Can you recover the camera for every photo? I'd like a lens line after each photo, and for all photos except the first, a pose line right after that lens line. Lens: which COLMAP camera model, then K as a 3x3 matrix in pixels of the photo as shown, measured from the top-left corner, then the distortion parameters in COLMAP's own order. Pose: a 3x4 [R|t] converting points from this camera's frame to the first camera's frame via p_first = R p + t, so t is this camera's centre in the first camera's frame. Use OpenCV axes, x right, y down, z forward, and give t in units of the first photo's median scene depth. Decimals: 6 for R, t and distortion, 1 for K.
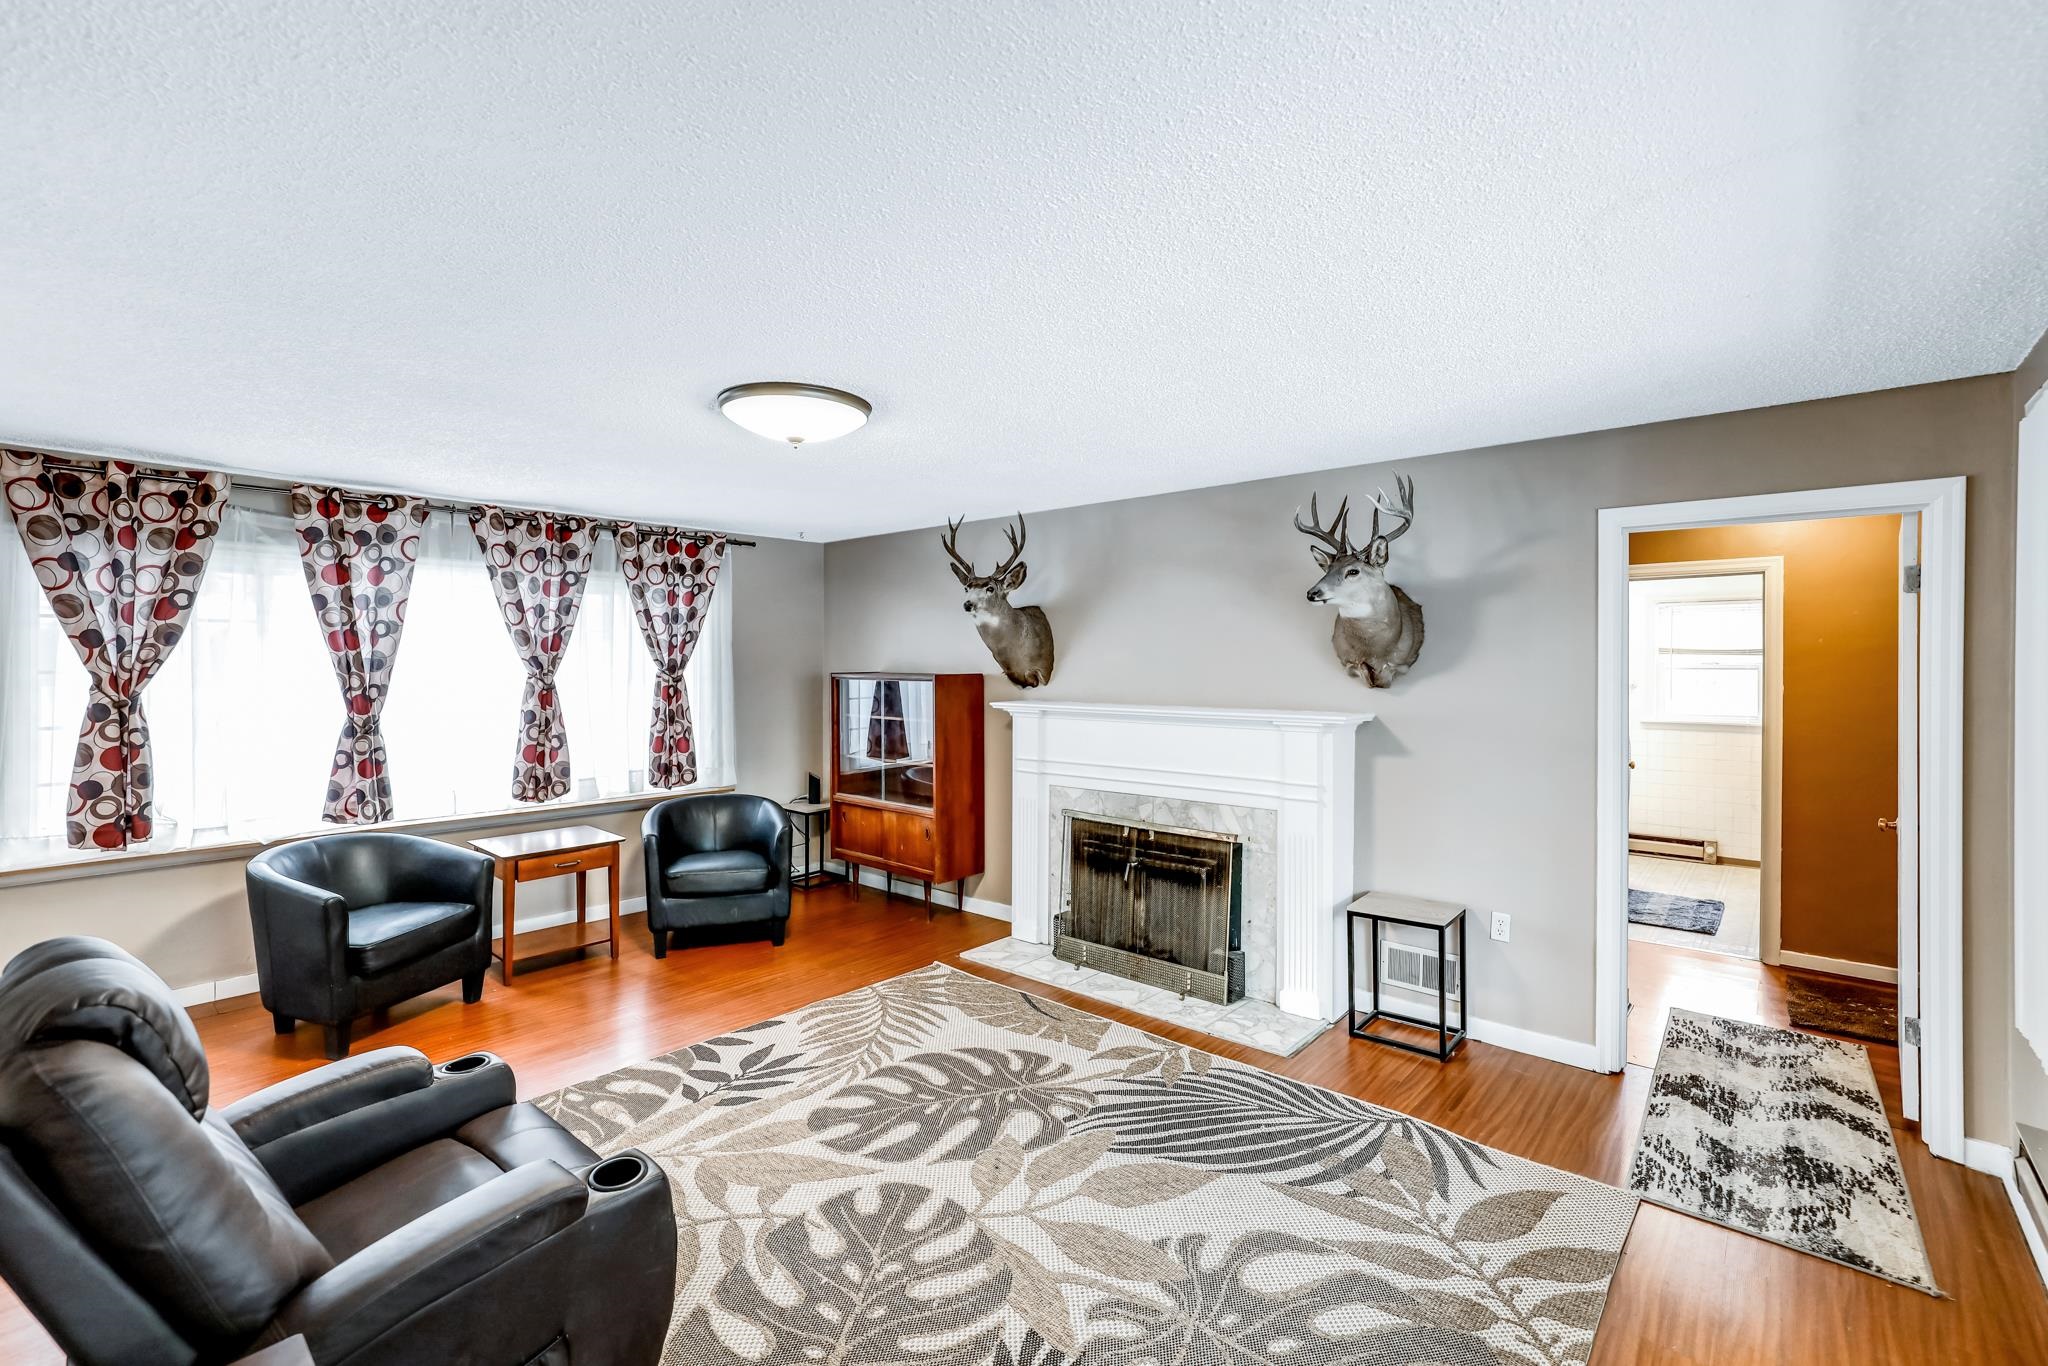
lens RADIAL K [[885.4, 0, 1008.2], [0, 885.4, 682.8], [0, 0, 1]] dist [-0.008905, 0.001412]
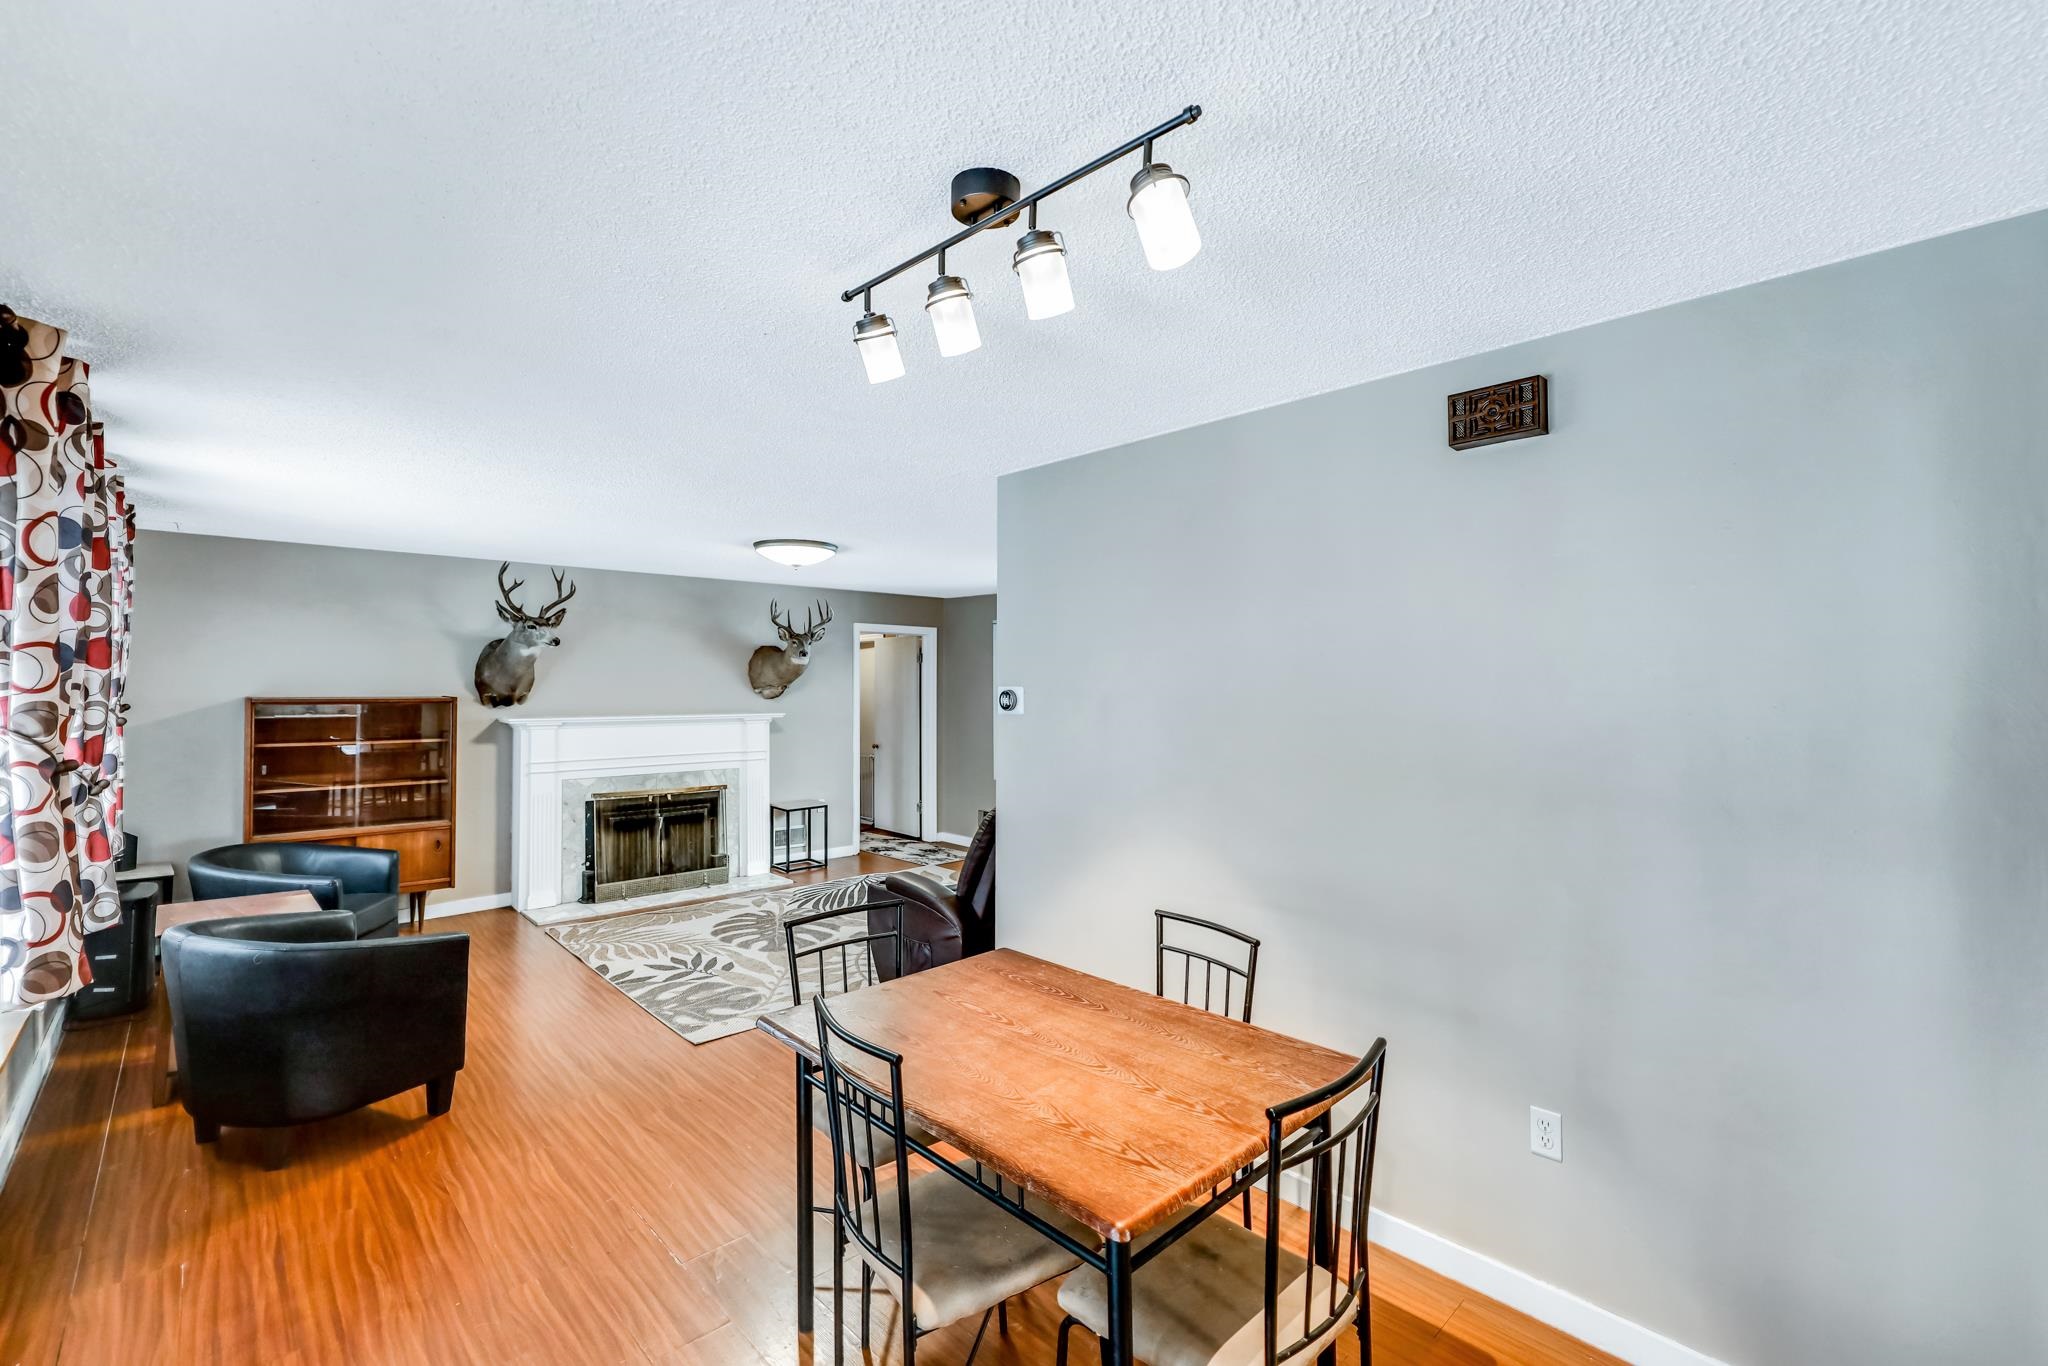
lens RADIAL K [[885.4, 0, 1021.3], [0, 885.4, 675.6], [0, 0, 1]] dist [-0.008905, 0.001412]
pose [[0.094114, 0.009510, 0.995516, -1.463818], [0.018215, 0.999771, -0.011273, -0.012983], [-0.995395, 0.019194, 0.093919, 0.259990]]
